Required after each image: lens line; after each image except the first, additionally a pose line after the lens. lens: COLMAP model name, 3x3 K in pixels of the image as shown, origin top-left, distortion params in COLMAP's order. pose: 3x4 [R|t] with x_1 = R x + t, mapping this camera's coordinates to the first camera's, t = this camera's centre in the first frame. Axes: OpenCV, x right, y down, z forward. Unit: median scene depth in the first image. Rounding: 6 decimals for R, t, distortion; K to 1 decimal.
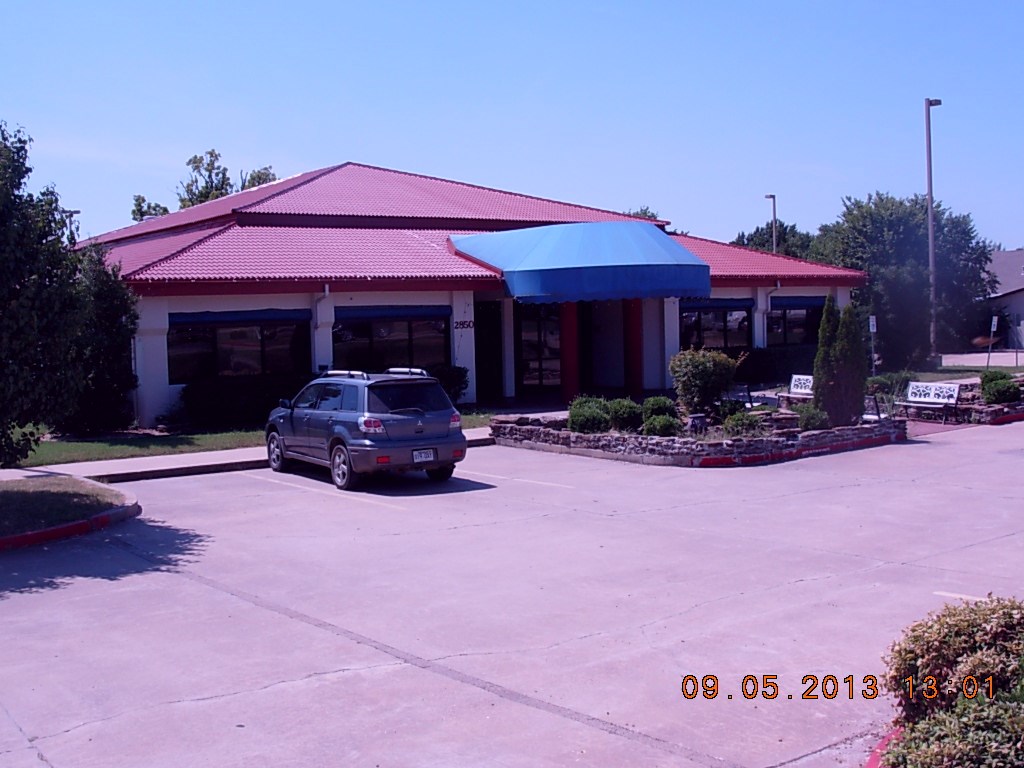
lens RADIAL K [[1198.9, 0, 512.0], [0, 1198.9, 384.0], [0, 0, 1]] dist [-0.171832, 0.003510]
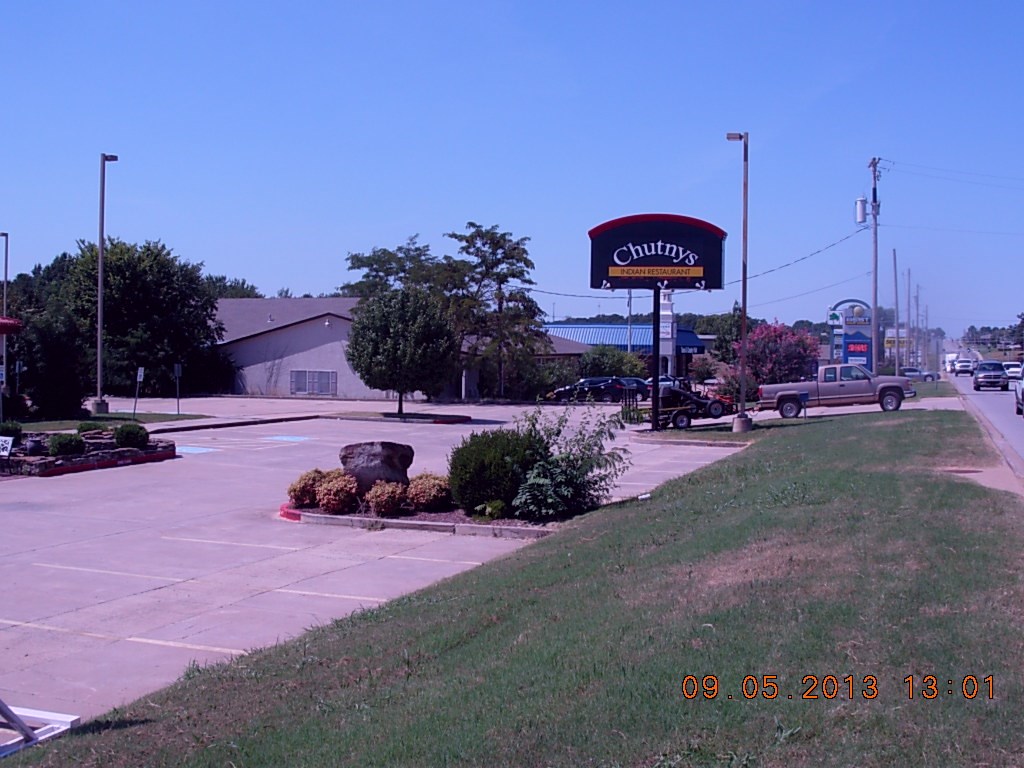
lens RADIAL K [[1198.9, 0, 512.0], [0, 1198.9, 384.0], [0, 0, 1]] dist [-0.171832, 0.003510]
pose [[0.856880, 0.026195, 0.514851, 0.095204], [-0.011488, 0.999430, -0.031730, -0.008140], [-0.515389, 0.021274, 0.856692, -0.049696]]
